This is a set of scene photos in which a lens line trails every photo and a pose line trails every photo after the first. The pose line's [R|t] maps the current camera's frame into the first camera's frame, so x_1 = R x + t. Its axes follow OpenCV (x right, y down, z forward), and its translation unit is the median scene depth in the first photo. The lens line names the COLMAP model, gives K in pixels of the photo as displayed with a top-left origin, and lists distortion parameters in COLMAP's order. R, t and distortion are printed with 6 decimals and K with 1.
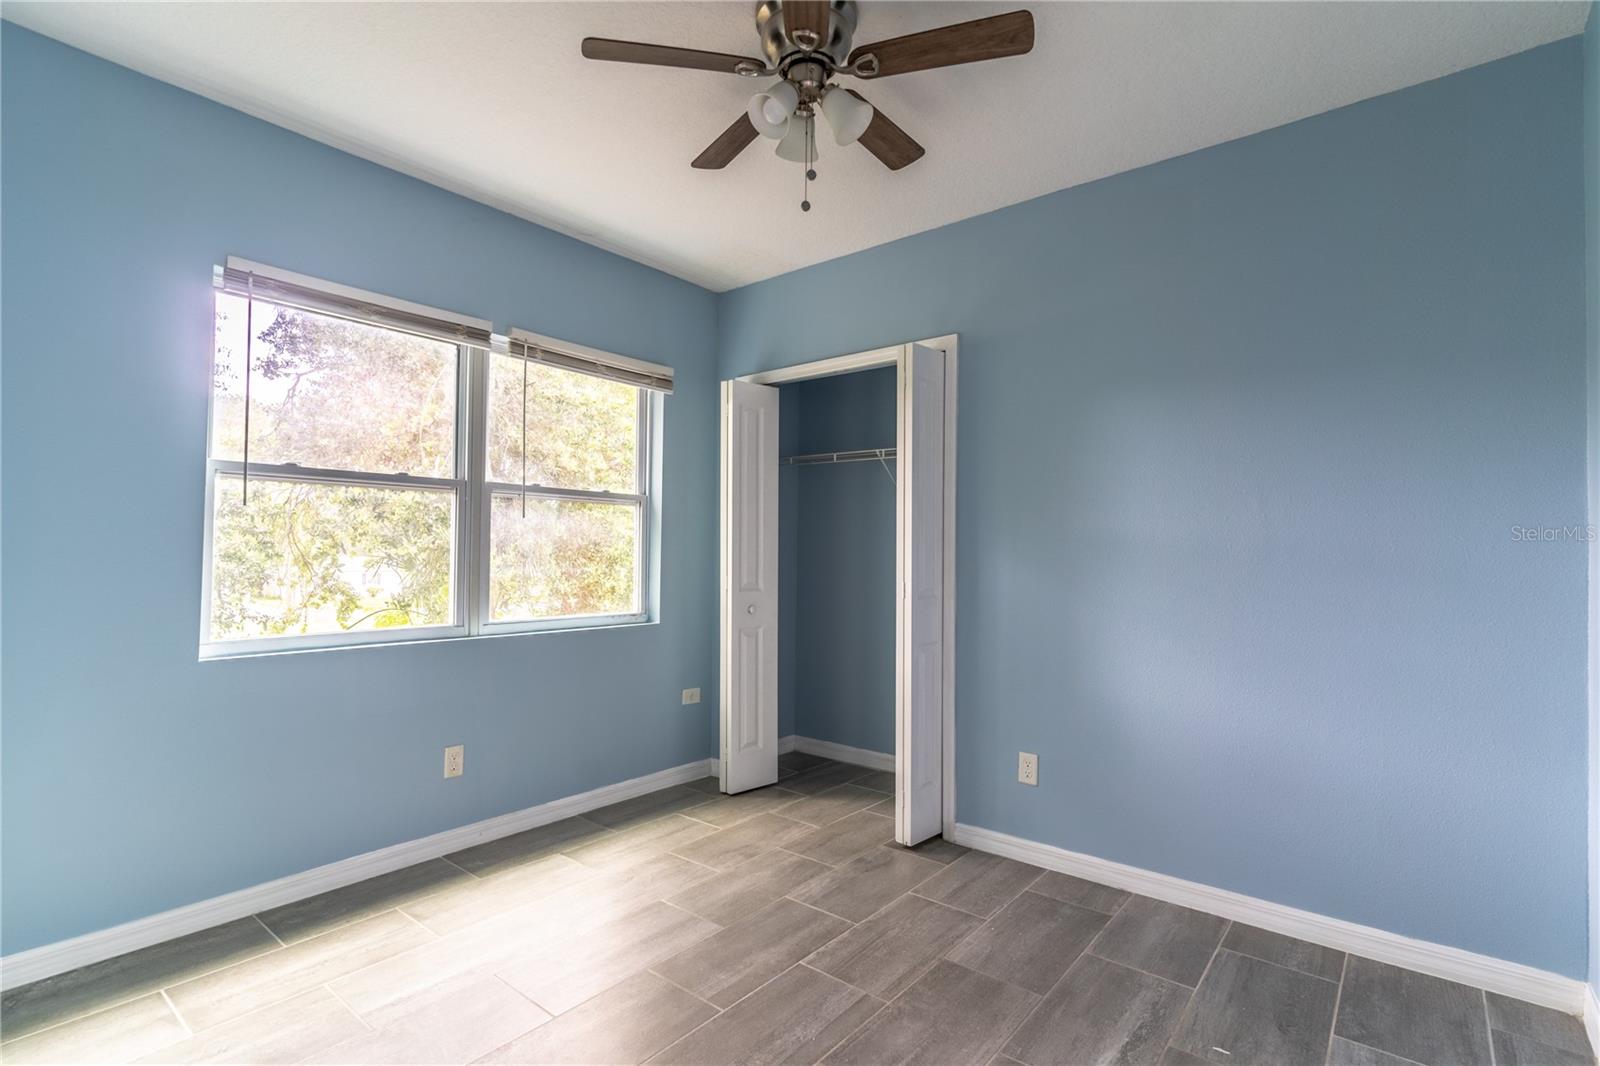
lens RADIAL K [[760.0, 0, 796.9], [0, 760.0, 533.0], [0, 0, 1]] dist [0.001558, 0.000671]
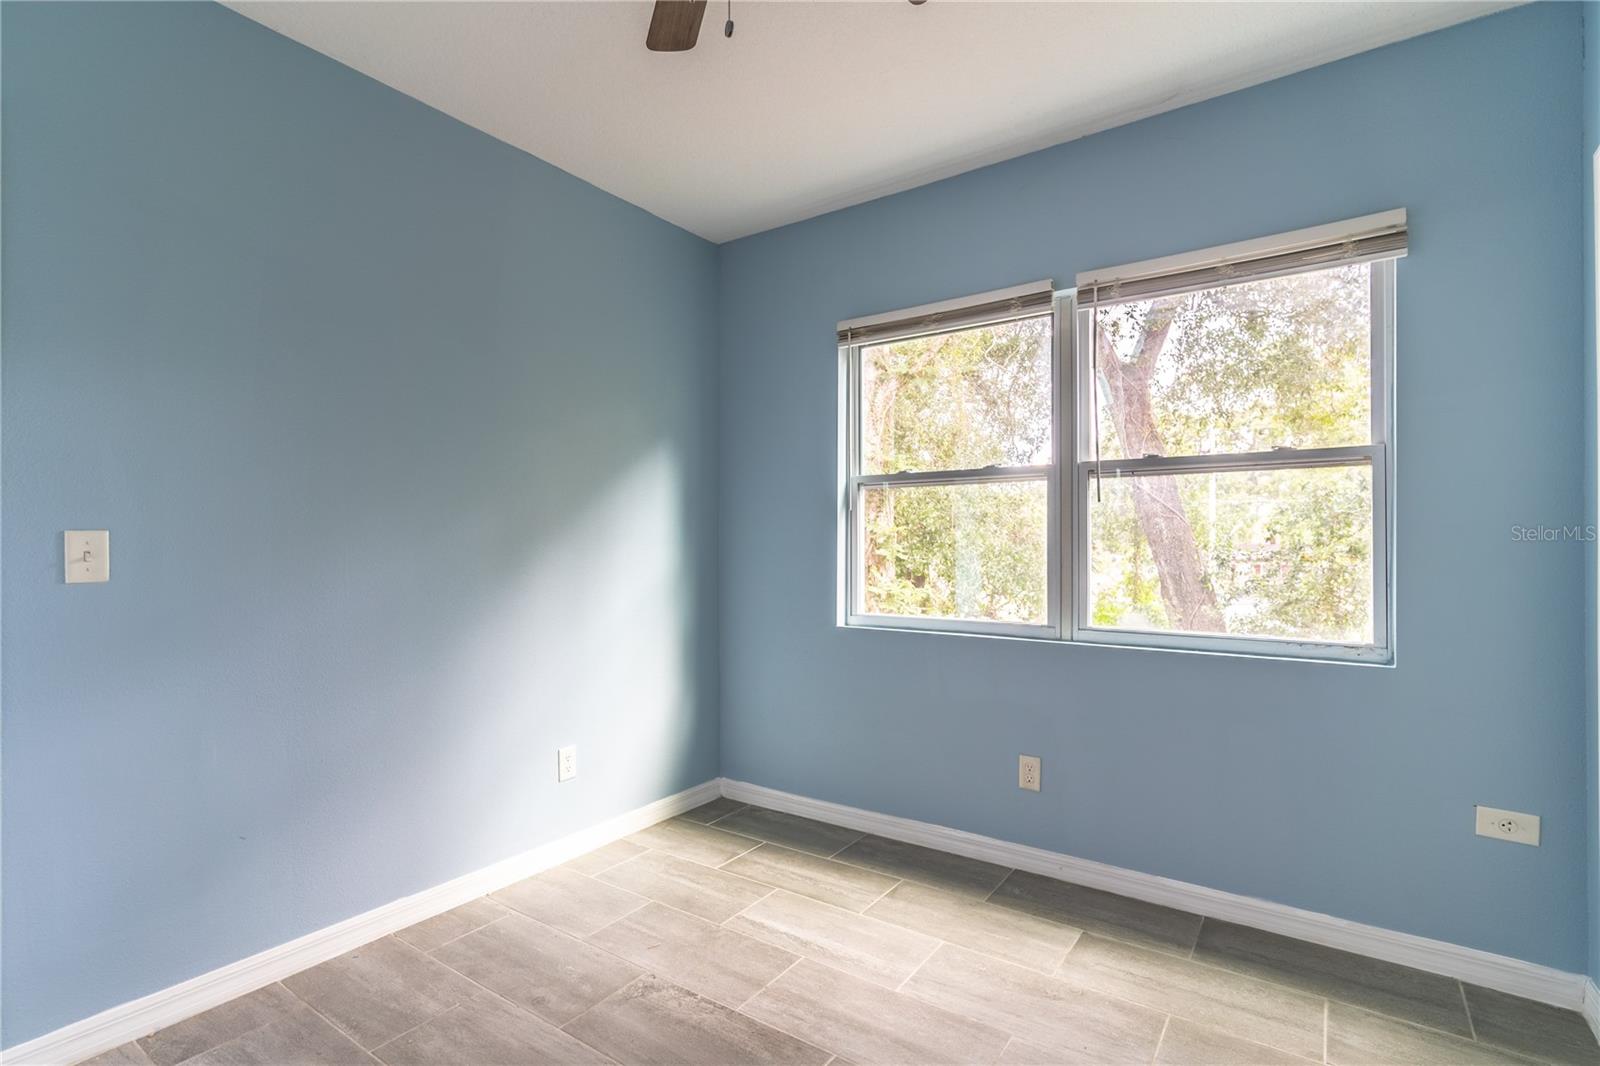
lens RADIAL K [[760.0, 0, 796.9], [0, 760.0, 533.0], [0, 0, 1]] dist [0.001558, 0.000671]
pose [[0.075604, -0.025649, -0.996808, 0.439903], [0.027199, 0.999350, -0.023651, 0.025234], [0.996767, -0.025324, 0.076253, 0.645573]]
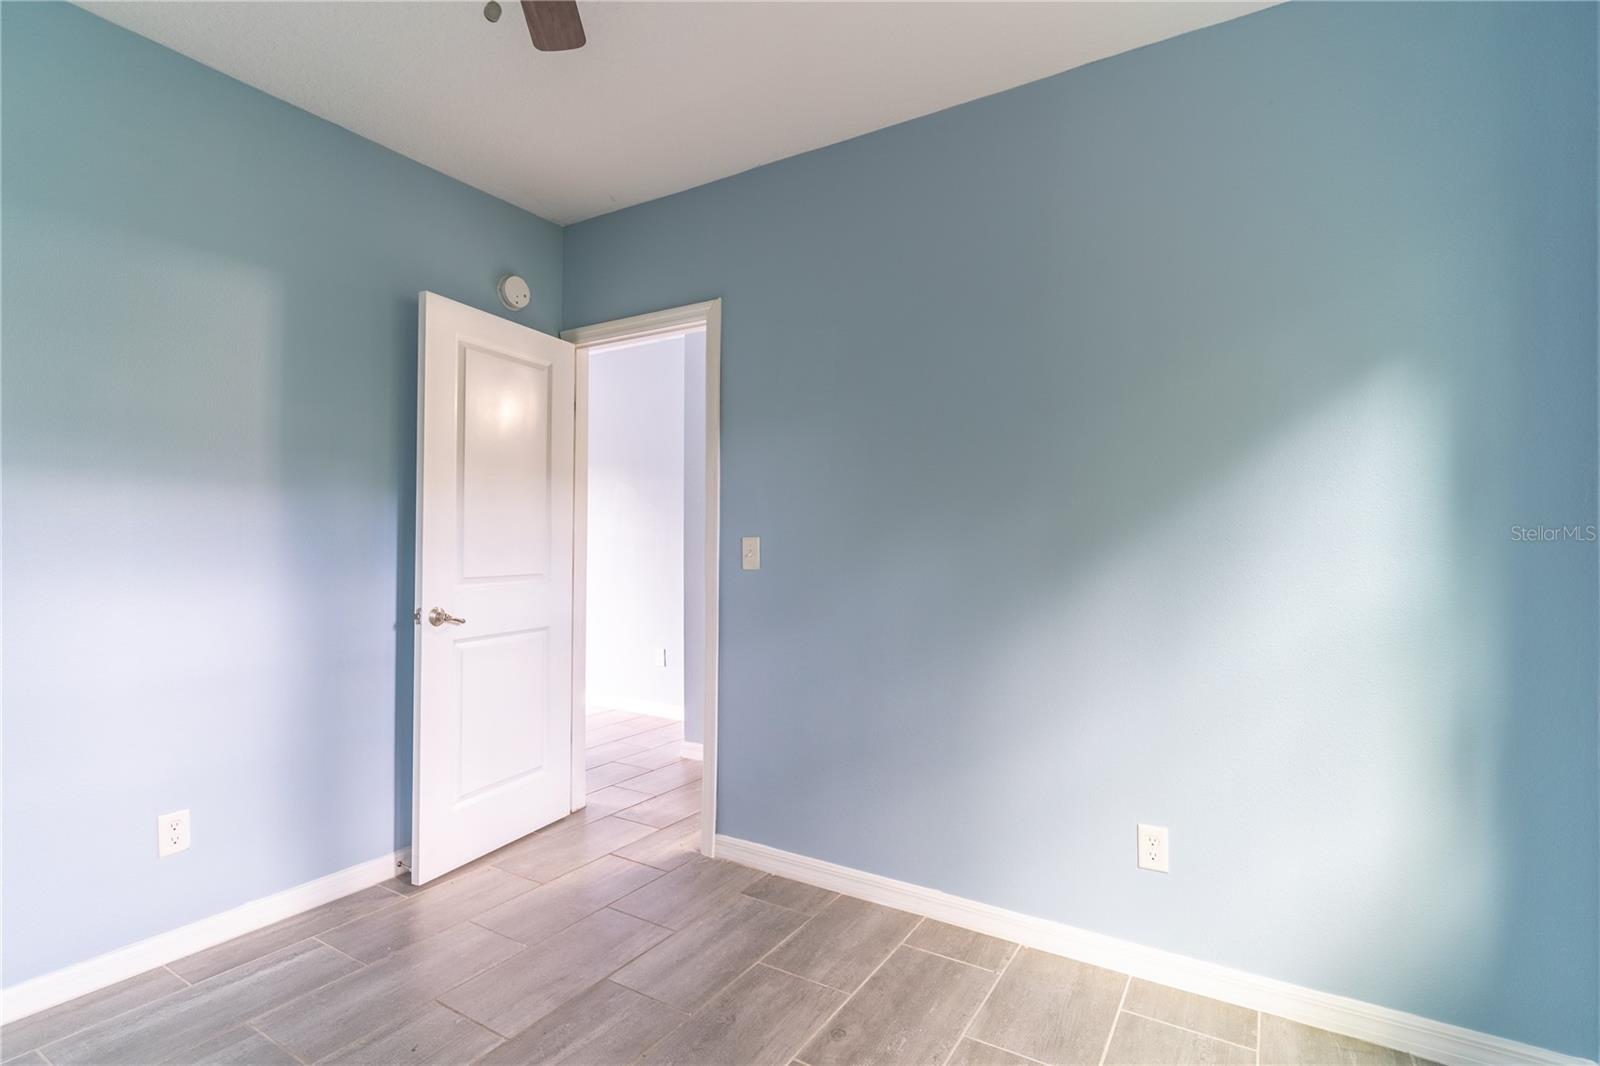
lens RADIAL K [[760.0, 0, 796.9], [0, 760.0, 533.0], [0, 0, 1]] dist [0.001558, 0.000671]
pose [[-0.992564, -0.015670, -0.120710, -0.119971], [-0.010111, 0.998866, -0.046526, 0.032840], [0.121302, -0.044959, -0.991597, 1.079224]]
